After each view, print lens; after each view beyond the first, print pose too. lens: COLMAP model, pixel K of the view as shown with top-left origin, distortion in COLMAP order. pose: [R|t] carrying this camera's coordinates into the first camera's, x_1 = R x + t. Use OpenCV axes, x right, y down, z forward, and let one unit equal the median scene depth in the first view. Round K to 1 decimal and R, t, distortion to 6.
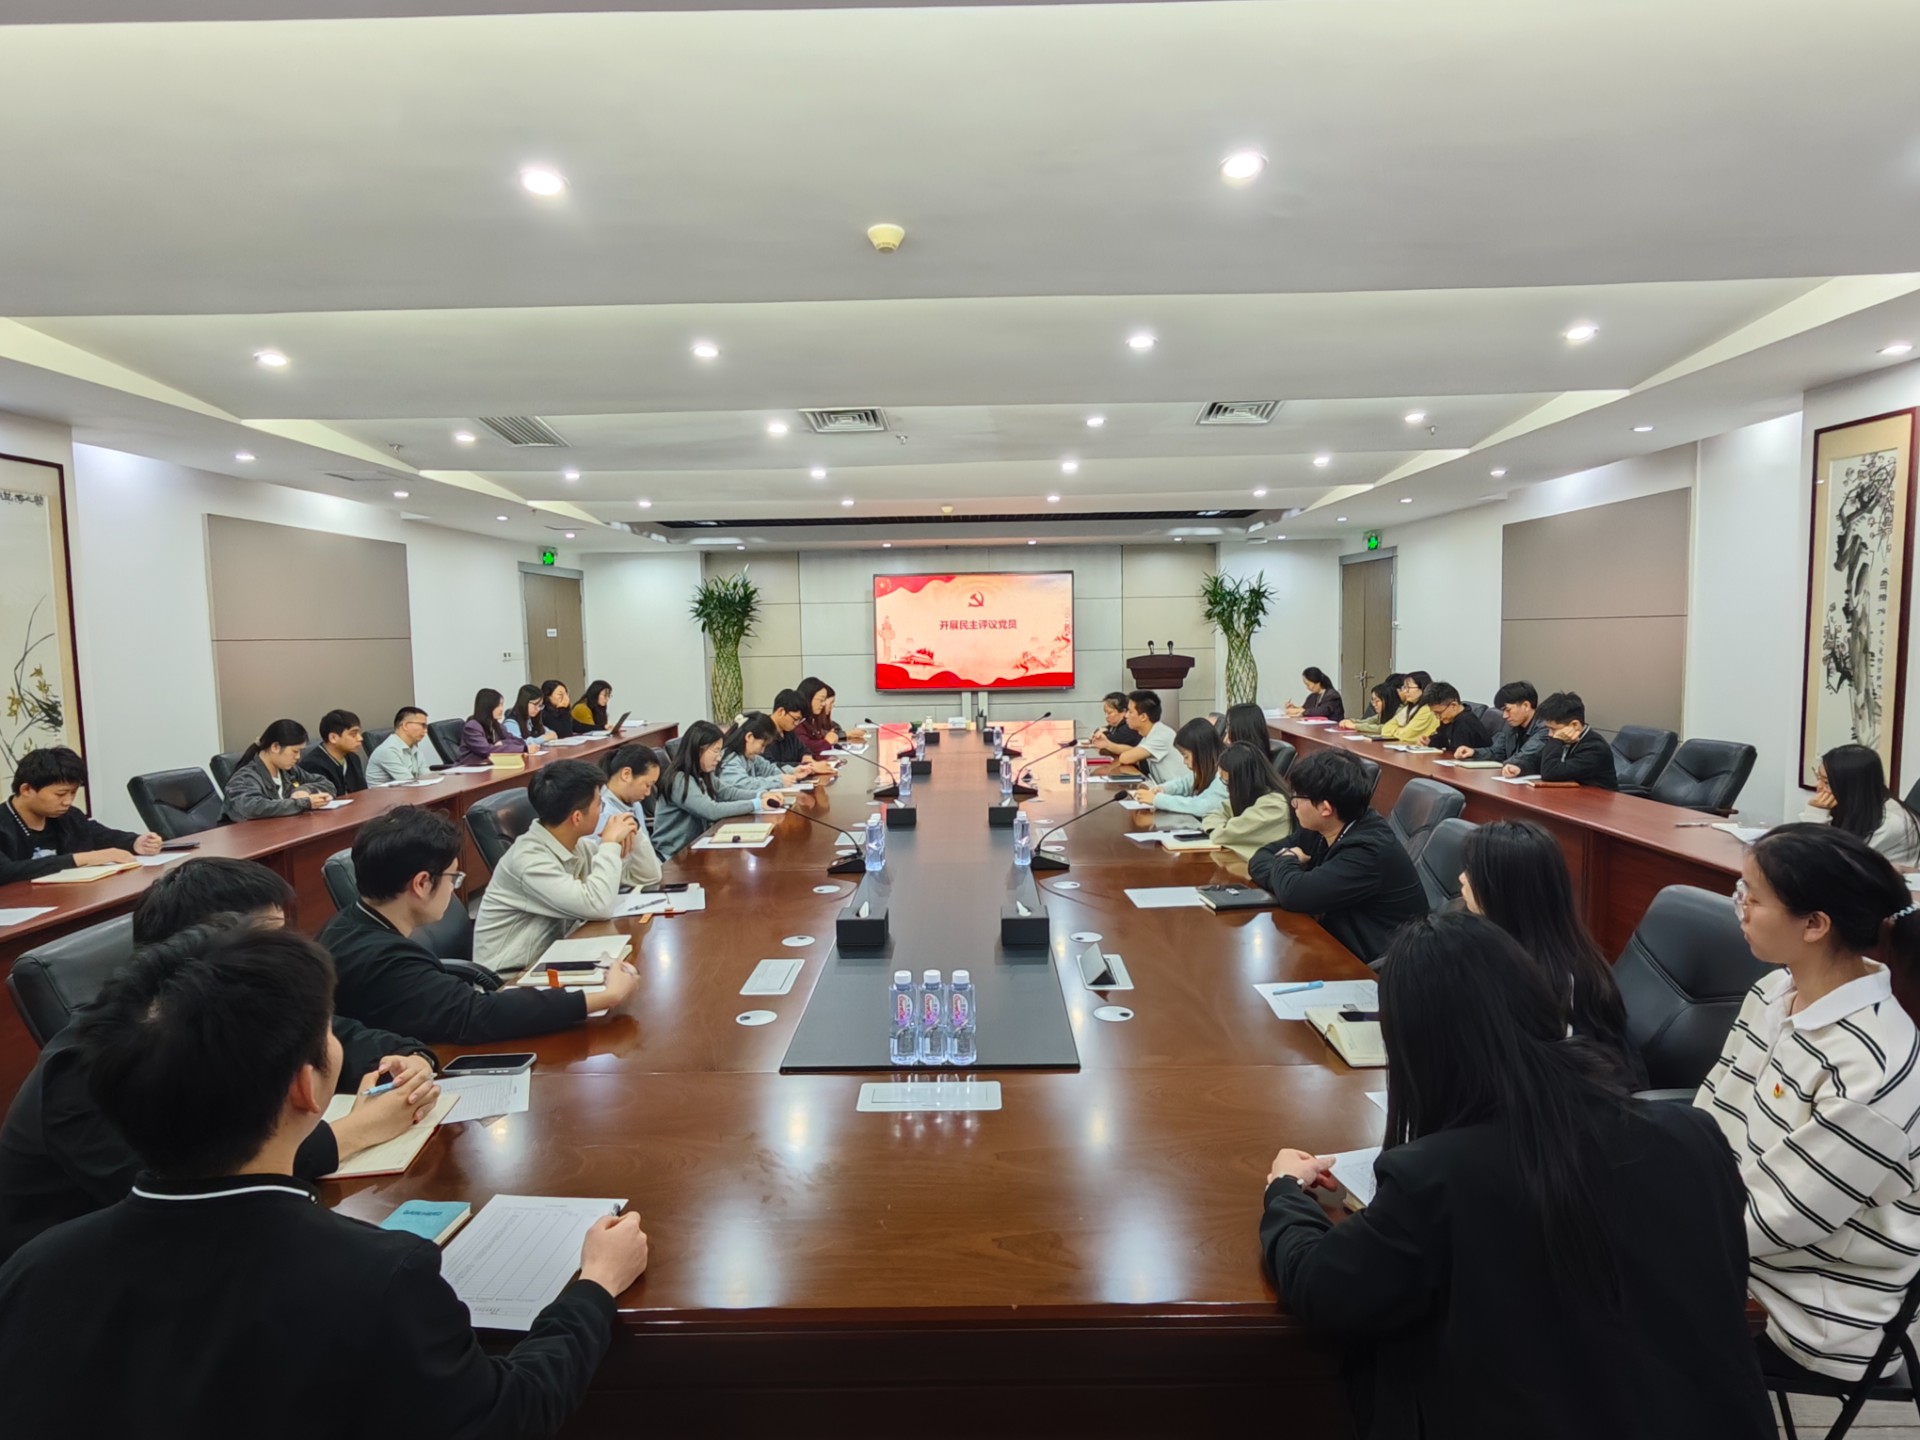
lens RADIAL K [[1051.6, 0, 963.5], [0, 1051.6, 719.7], [0, 0, 1]] dist [-0.043399, 0.045250]
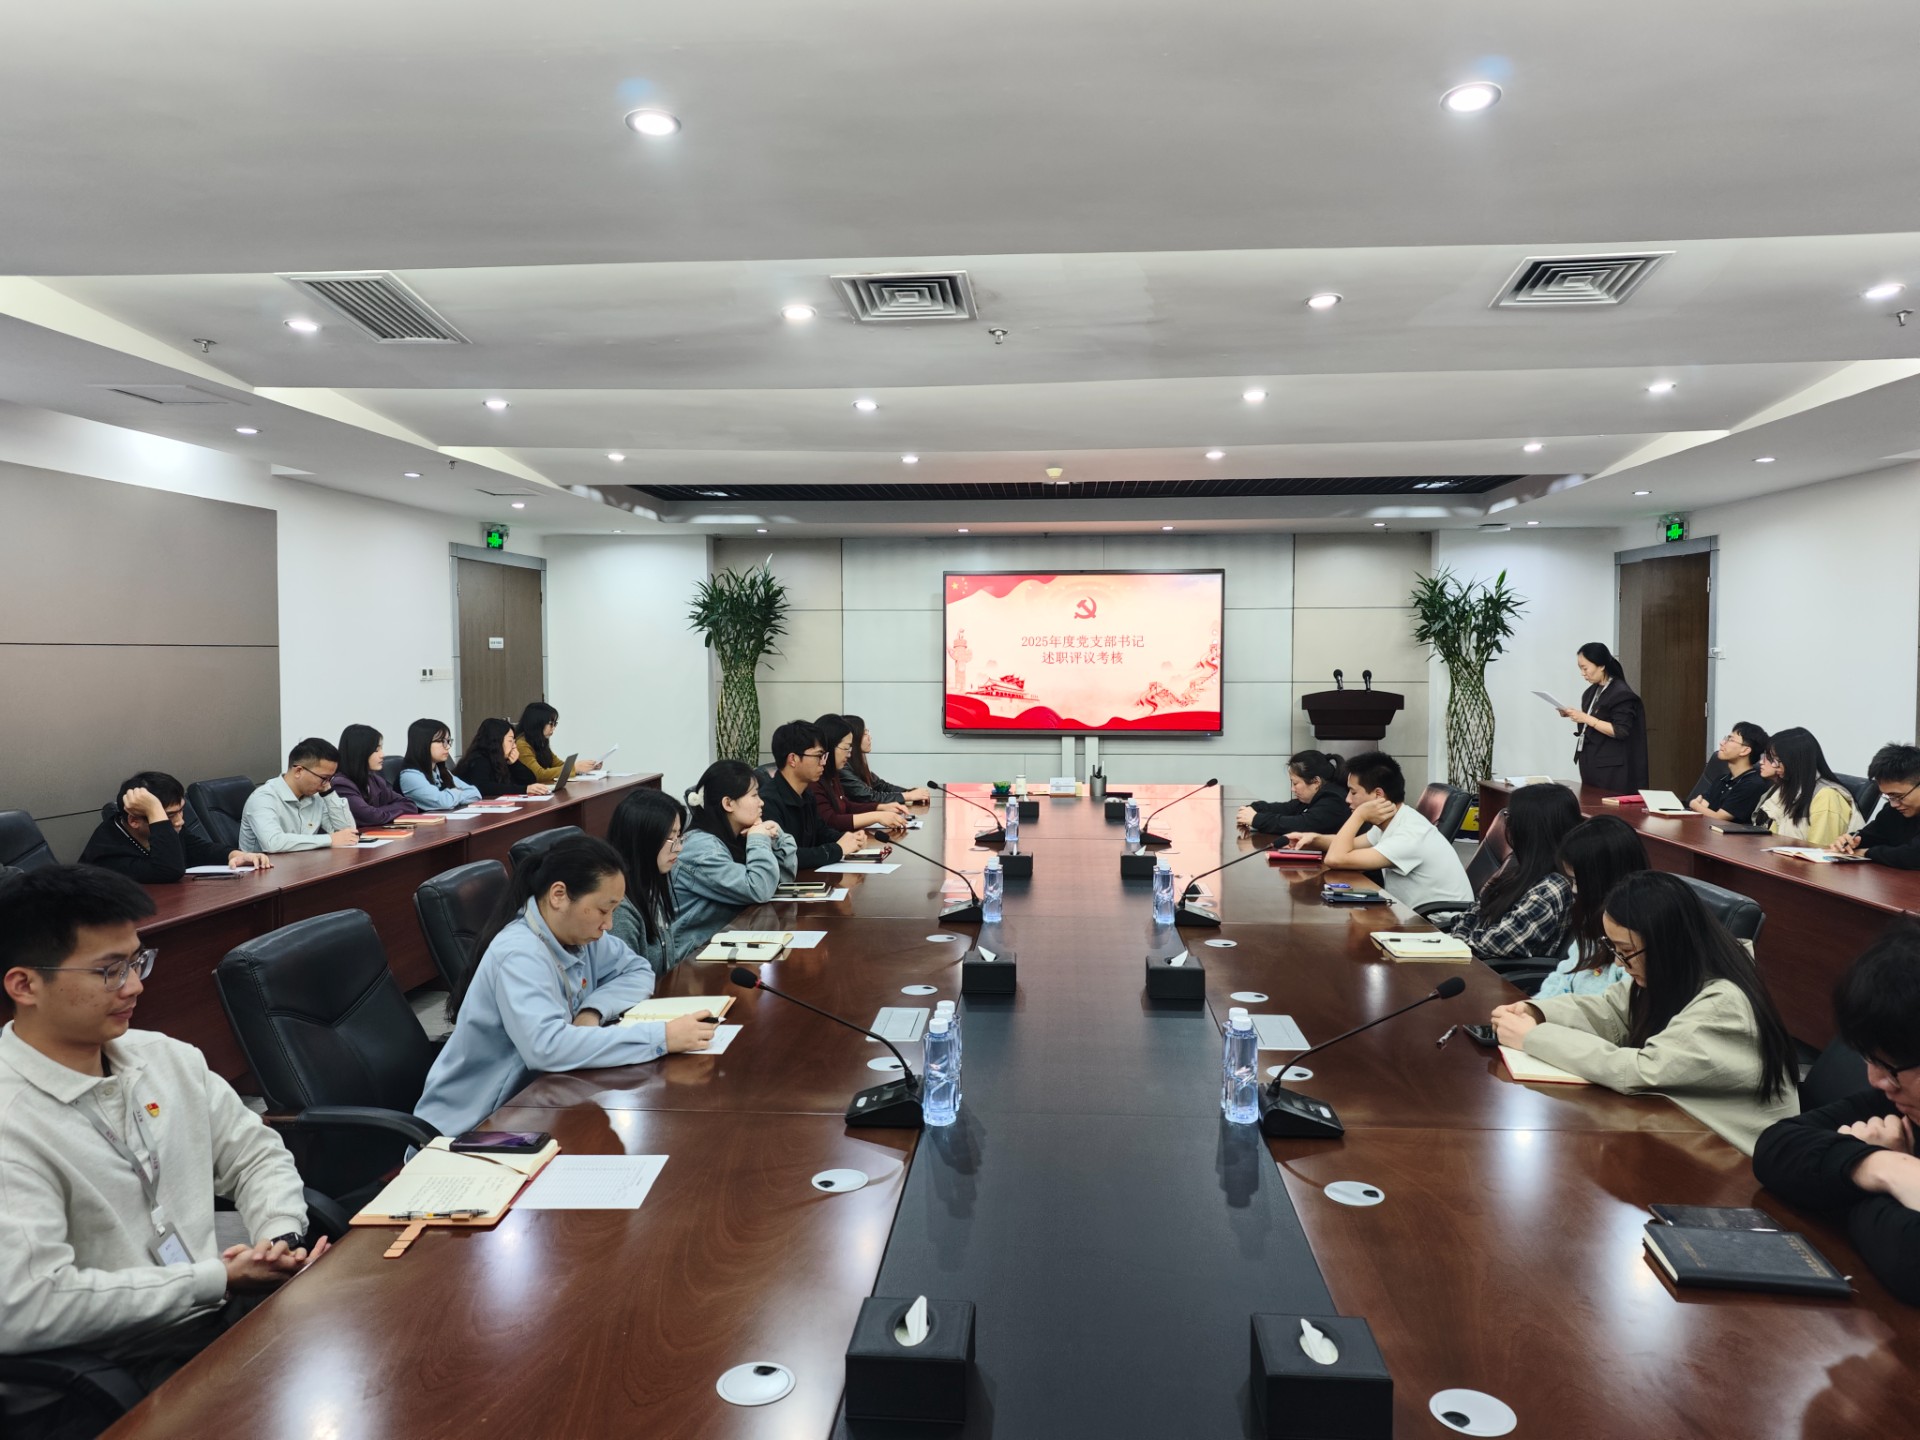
lens RADIAL K [[1329.0, 0, 972.6], [0, 1329.0, 716.2], [0, 0, 1]] dist [0.000935, -0.002179]
pose [[0.997993, 0.019616, -0.060217, -0.025596], [-0.021796, 0.999123, -0.035757, -0.018179], [0.059463, 0.036998, 0.997545, 0.261784]]
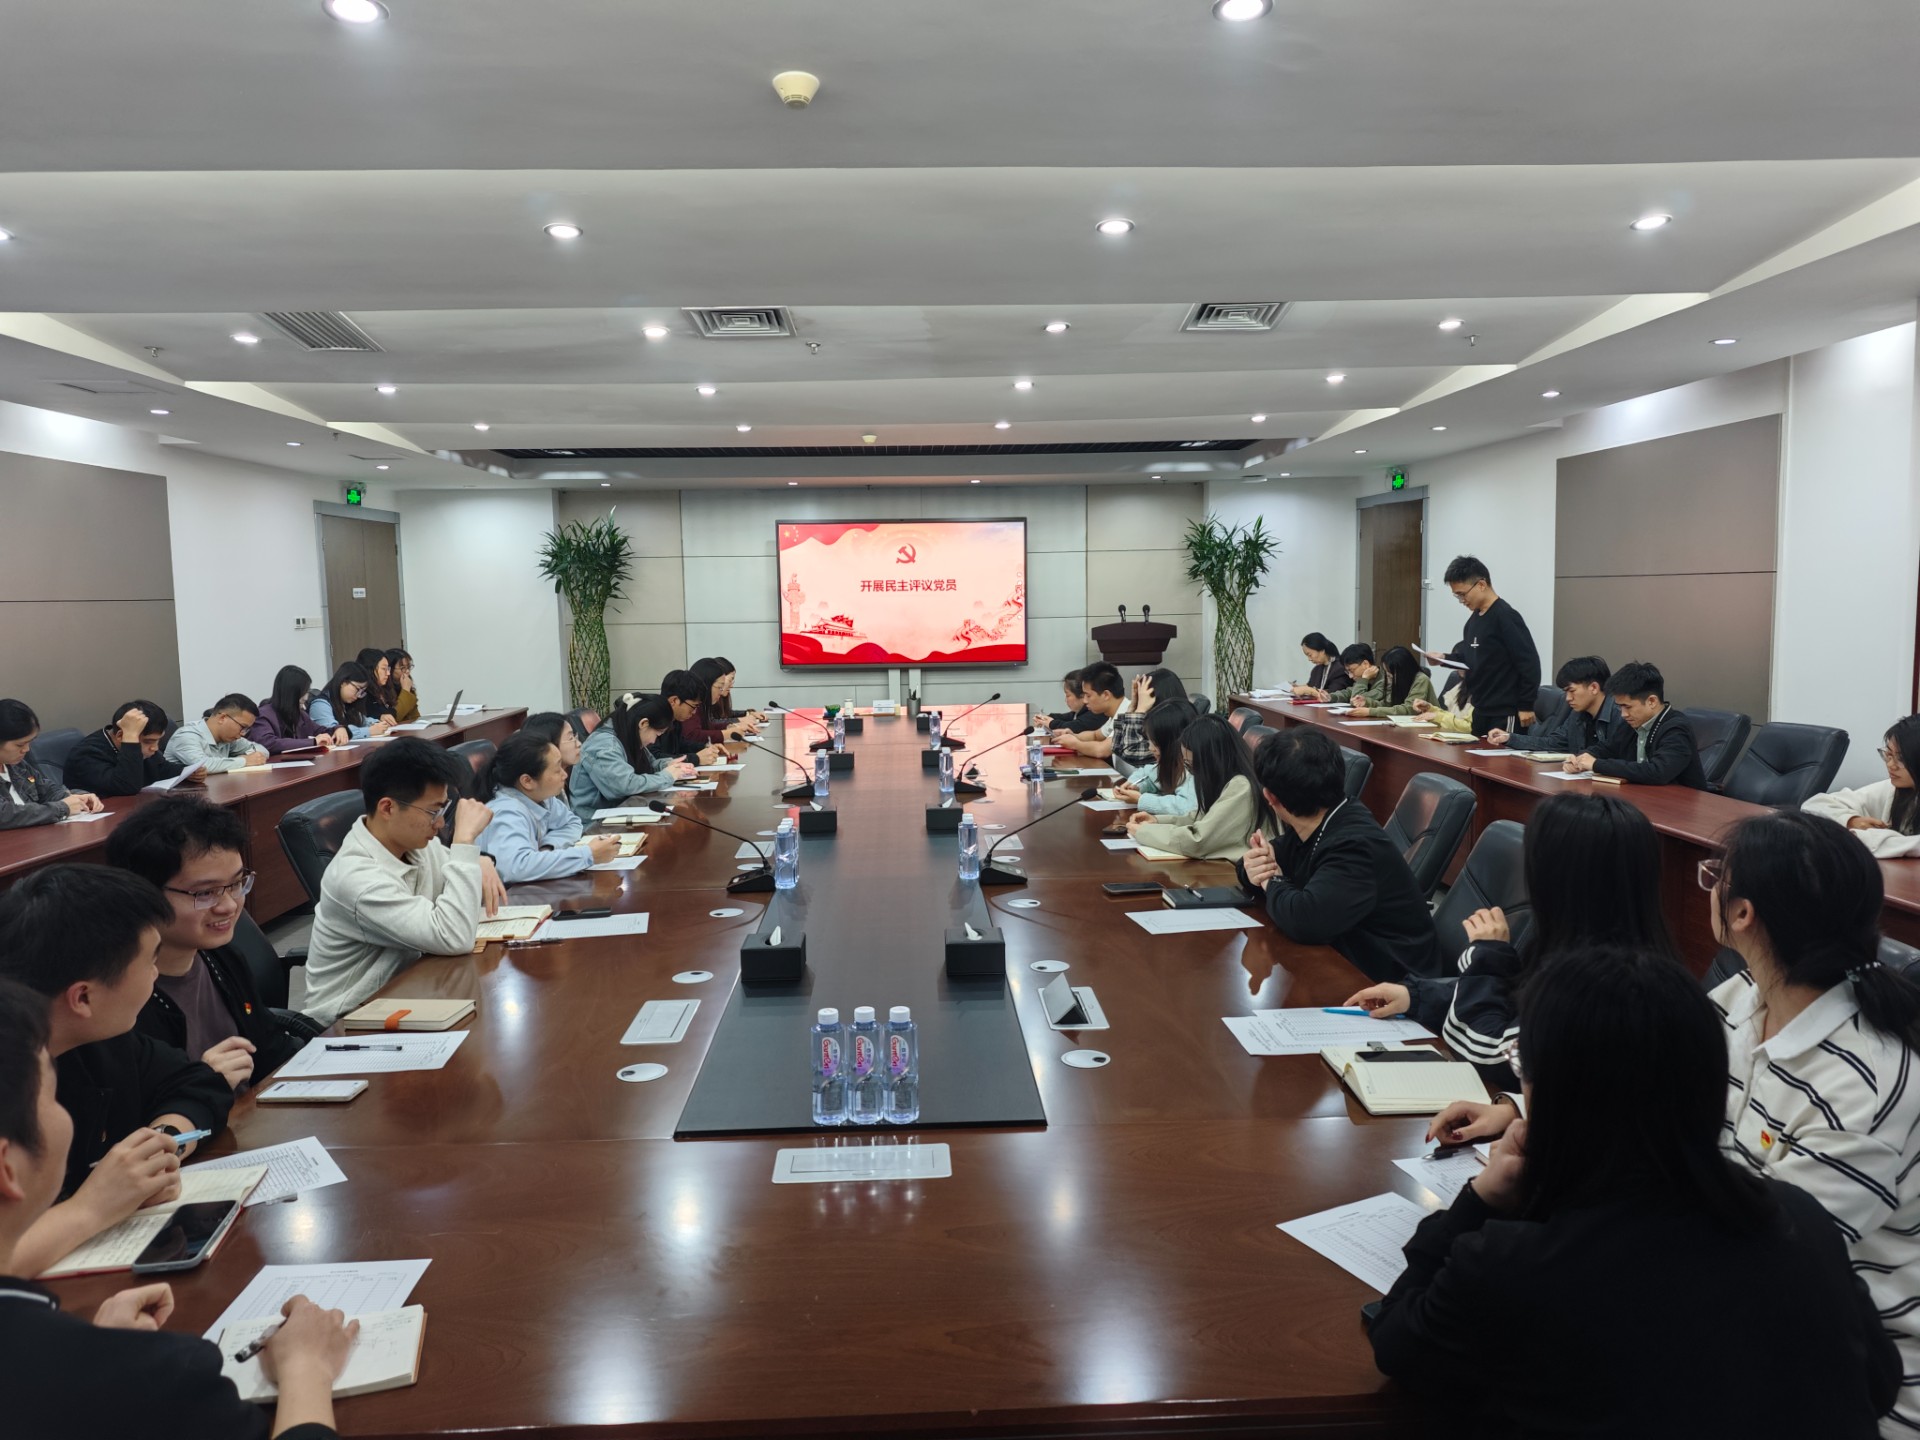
lens RADIAL K [[1315.1, 0, 953.5], [0, 1315.1, 730.1], [0, 0, 1]] dist [0.002831, -0.004218]
pose [[0.998784, -0.005418, 0.048996, -0.003632], [0.004444, 0.999791, 0.019968, 0.002090], [-0.049094, -0.019726, 0.998599, -0.004513]]
